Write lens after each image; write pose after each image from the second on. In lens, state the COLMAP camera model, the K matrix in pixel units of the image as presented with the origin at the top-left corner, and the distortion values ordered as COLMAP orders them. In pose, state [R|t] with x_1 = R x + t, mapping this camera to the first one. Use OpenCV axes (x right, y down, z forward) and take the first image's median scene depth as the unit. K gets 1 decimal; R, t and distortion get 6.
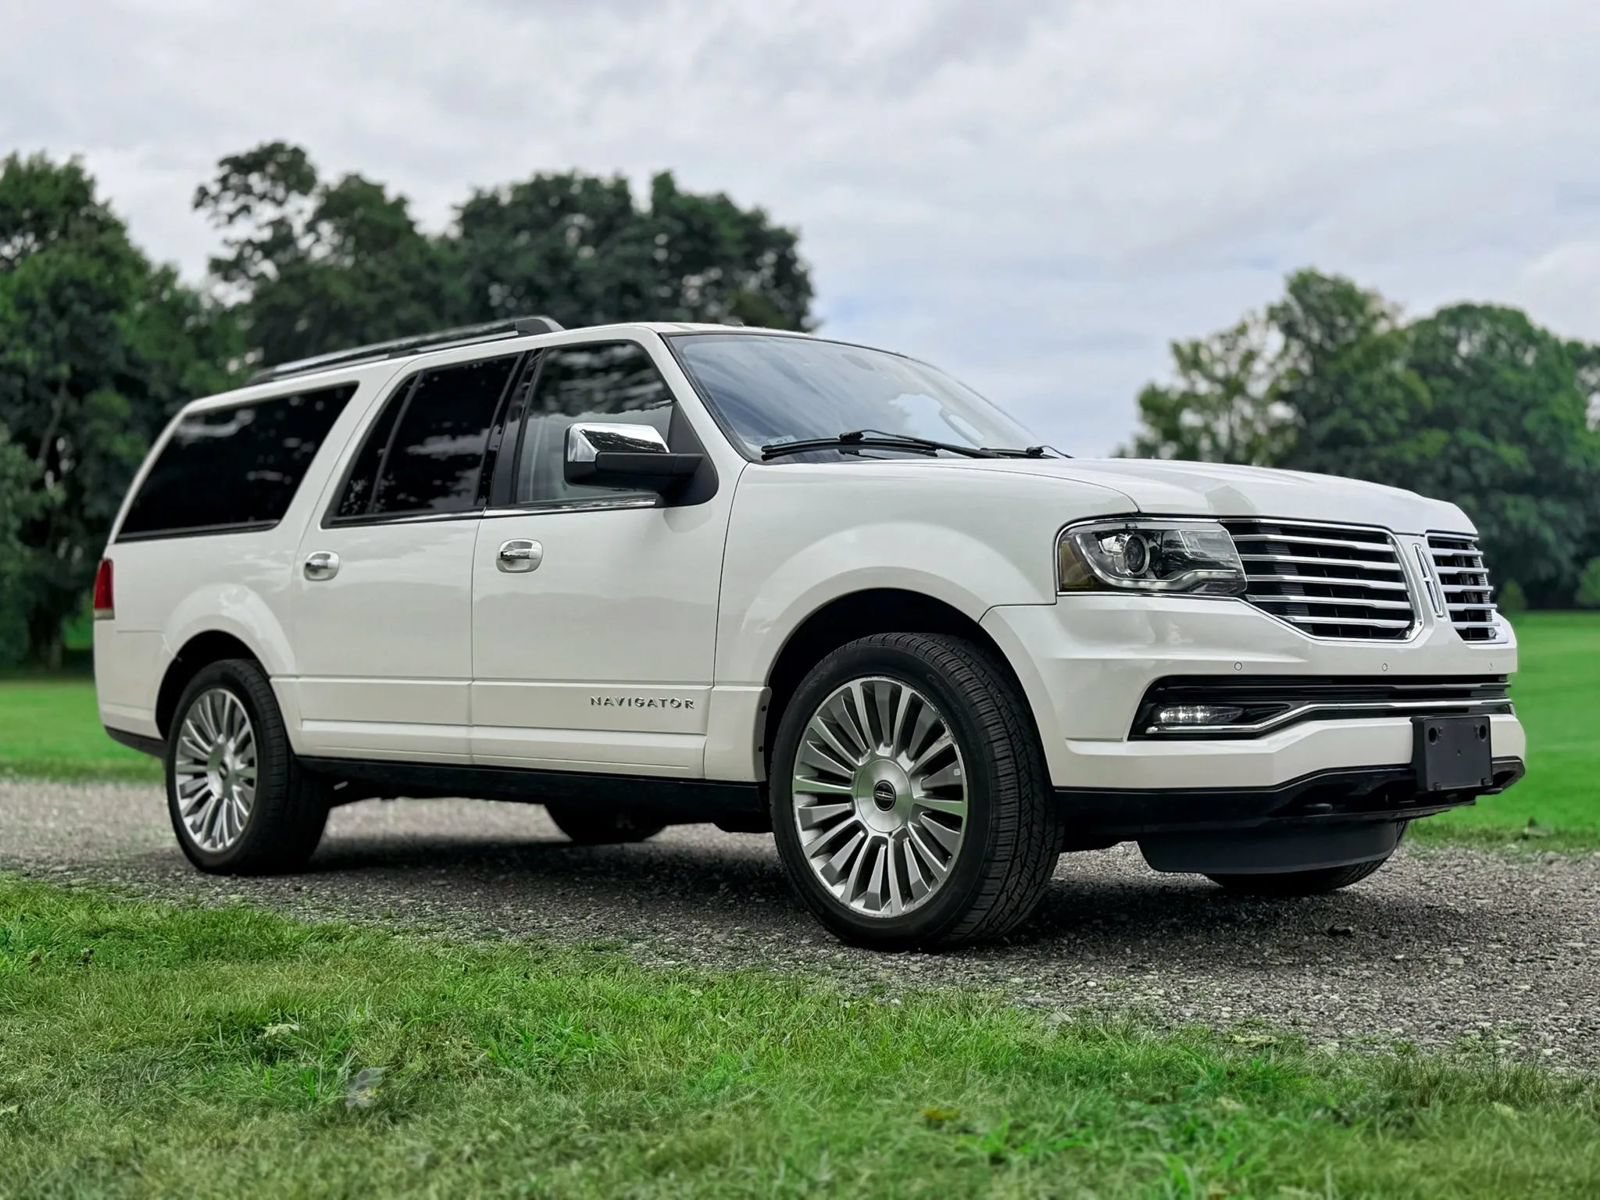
lens RADIAL K [[1943.8, 0, 800.0], [0, 1943.8, 600.0], [0, 0, 1]] dist [0.196776, -0.422579]
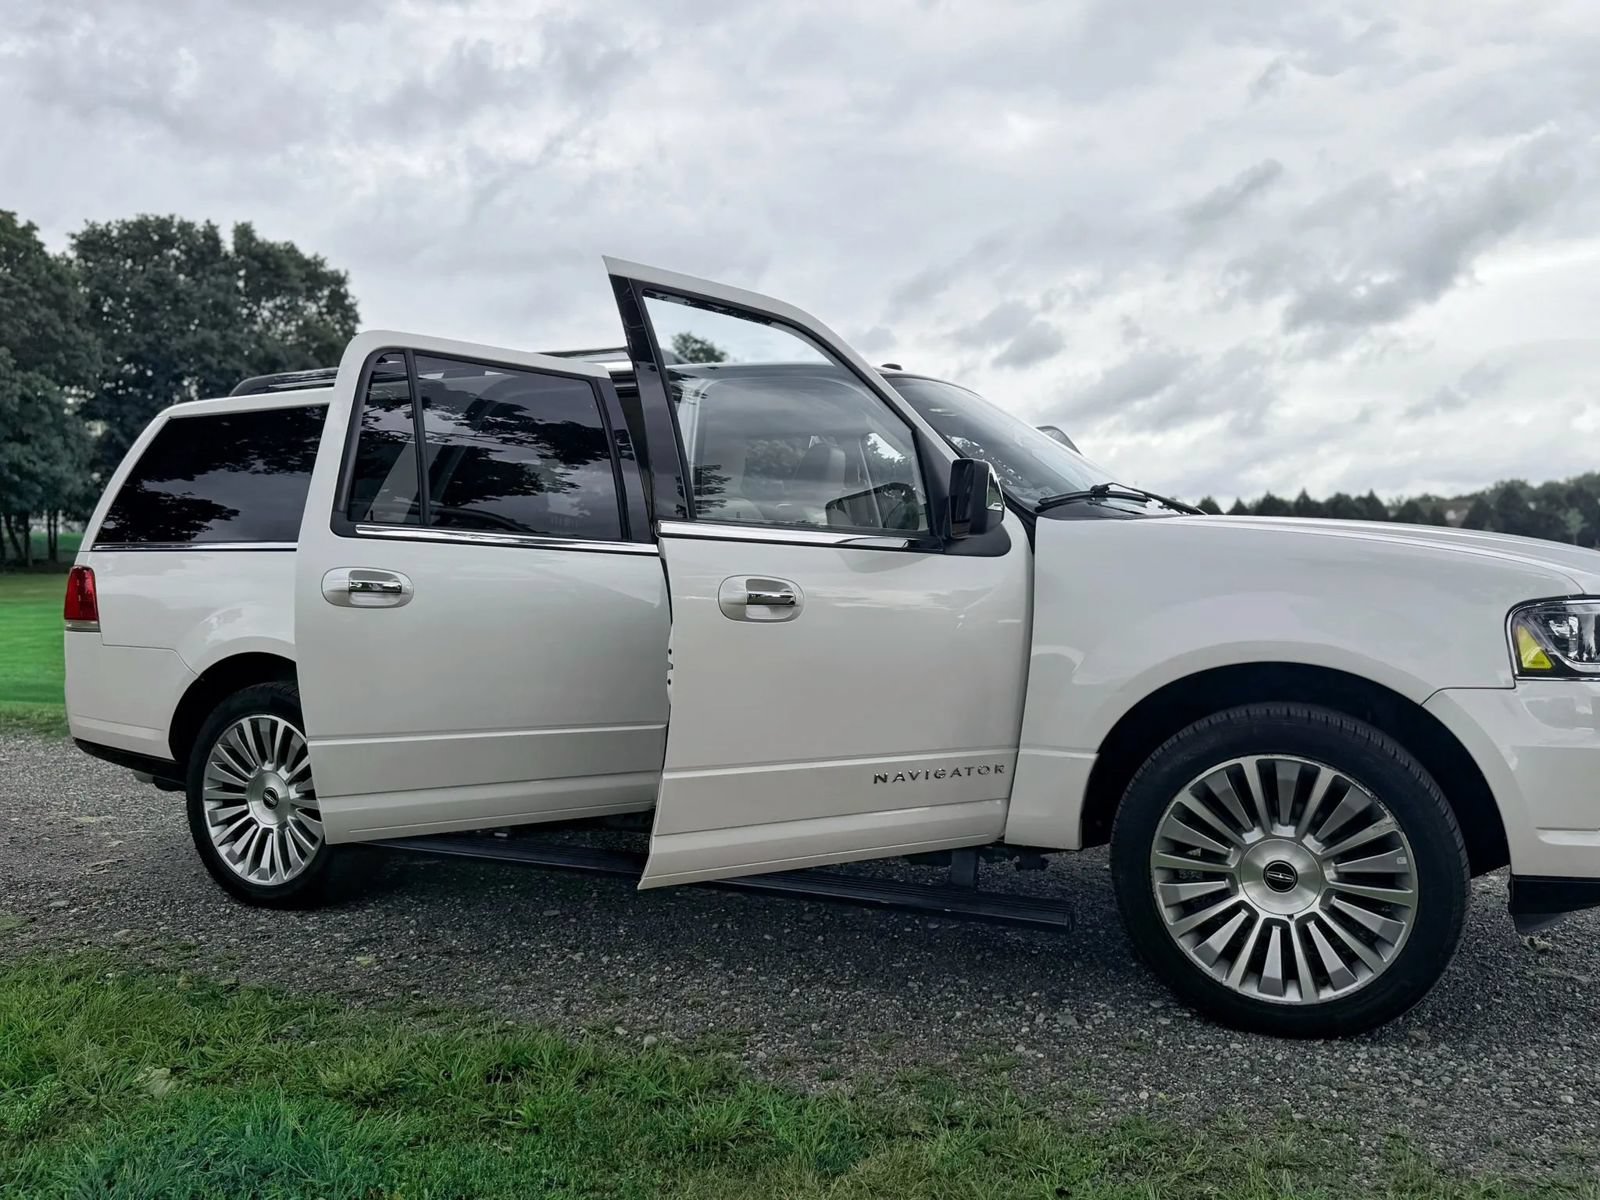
lens RADIAL K [[1264.5, 0, 800.0], [0, 1264.5, 600.0], [0, 0, 1]] dist [0.002658, 0.001409]
pose [[0.935620, -0.005794, 0.352961, -0.269660], [-0.012021, 0.998762, 0.048261, -0.042857], [-0.352804, -0.049397, 0.934393, 0.342611]]
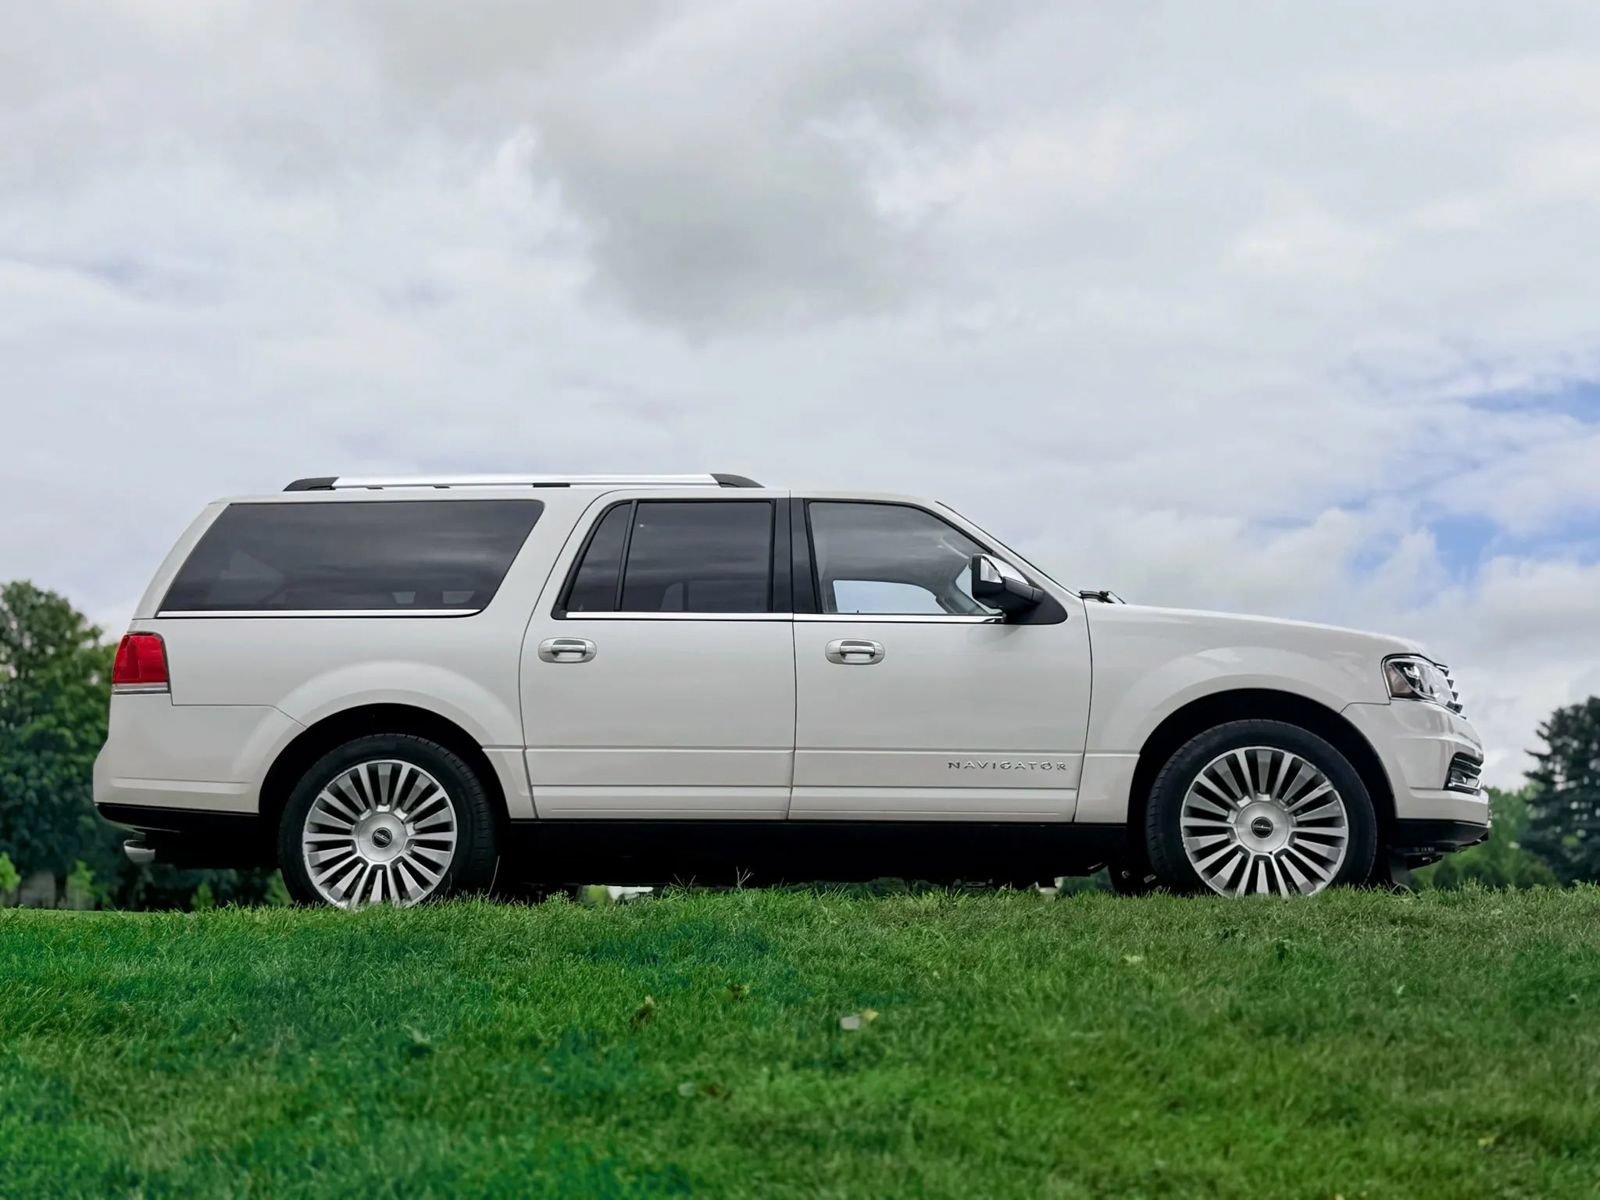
lens RADIAL K [[1750.6, 0, 800.0], [0, 1750.6, 600.0], [0, 0, 1]] dist [0.186213, -0.358765]
pose [[0.758890, 0.145460, 0.634765, -0.744016], [-0.033723, 0.982205, -0.184760, 0.129301], [-0.650345, 0.118807, 0.750291, 0.135048]]
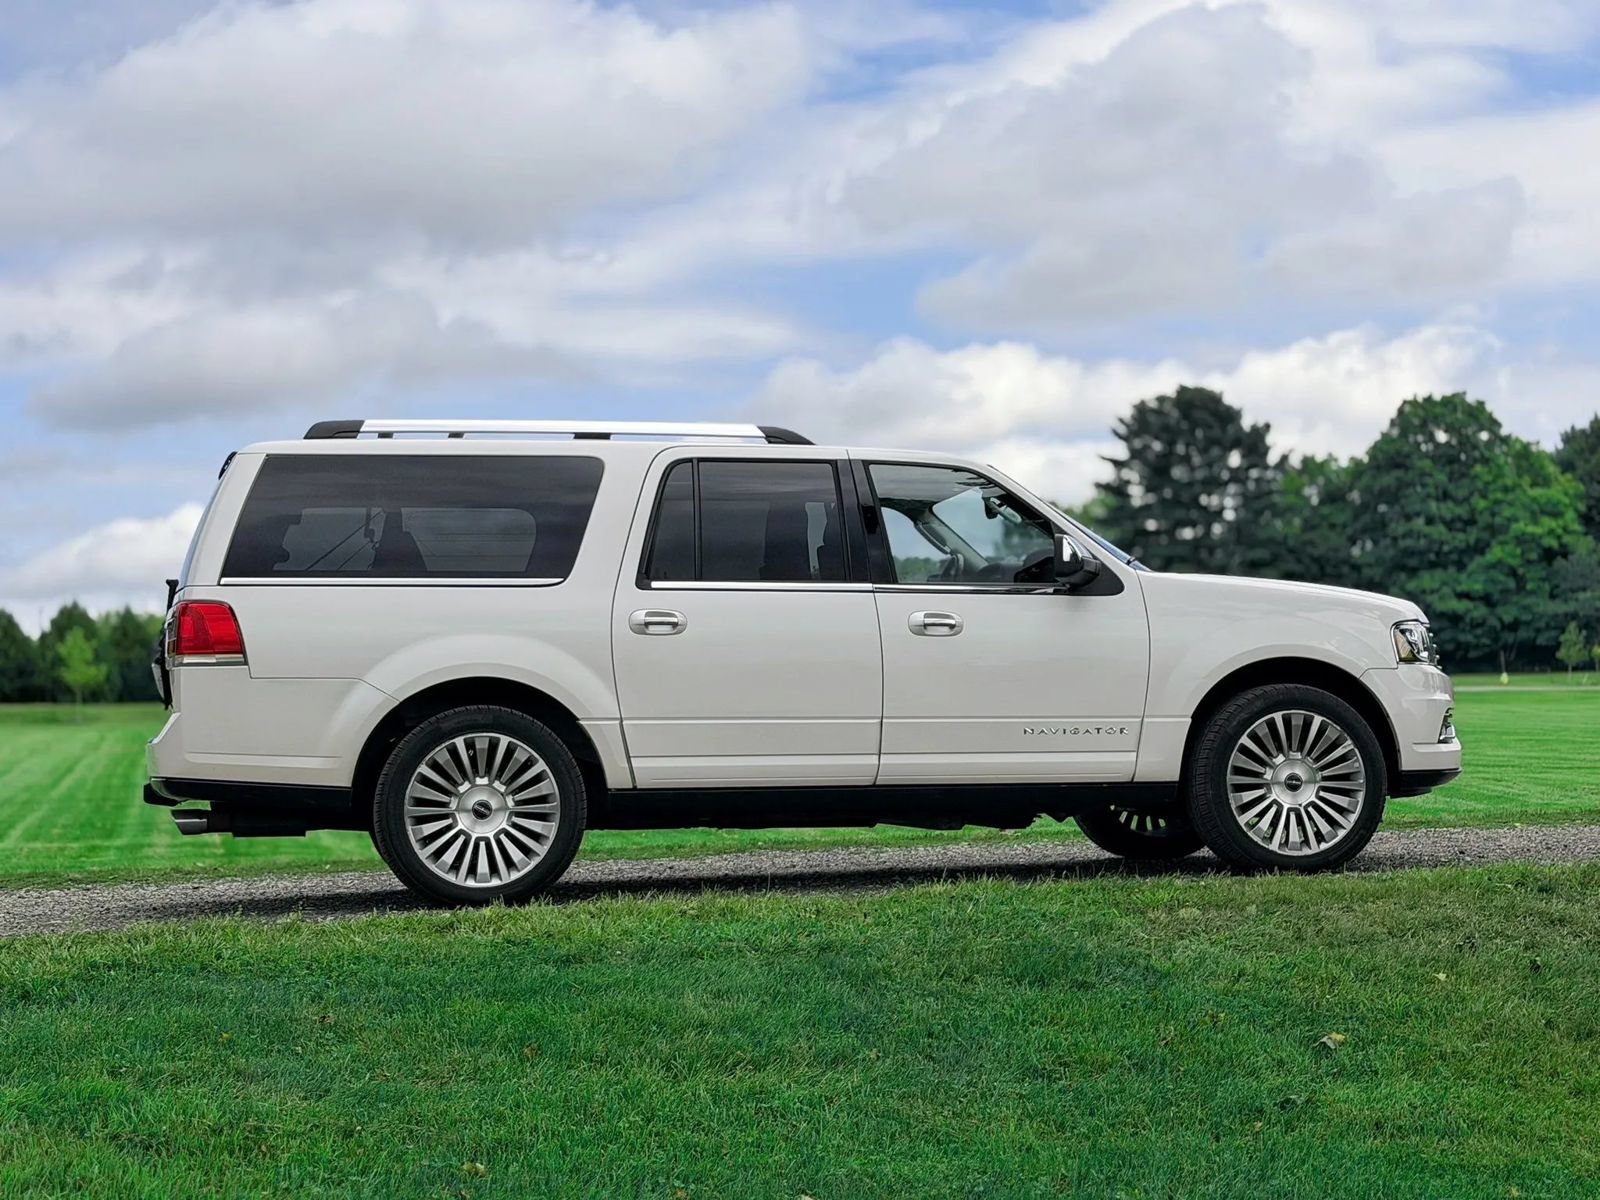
lens RADIAL K [[2541.0, 0, 800.0], [0, 2541.0, 600.0], [0, 0, 1]] dist [0.156861, 0.002586]
pose [[0.553416, 0.044194, 0.831731, -1.347301], [-0.013591, 0.998938, -0.044035, 0.031928], [-0.832794, 0.013066, 0.553429, 0.101016]]
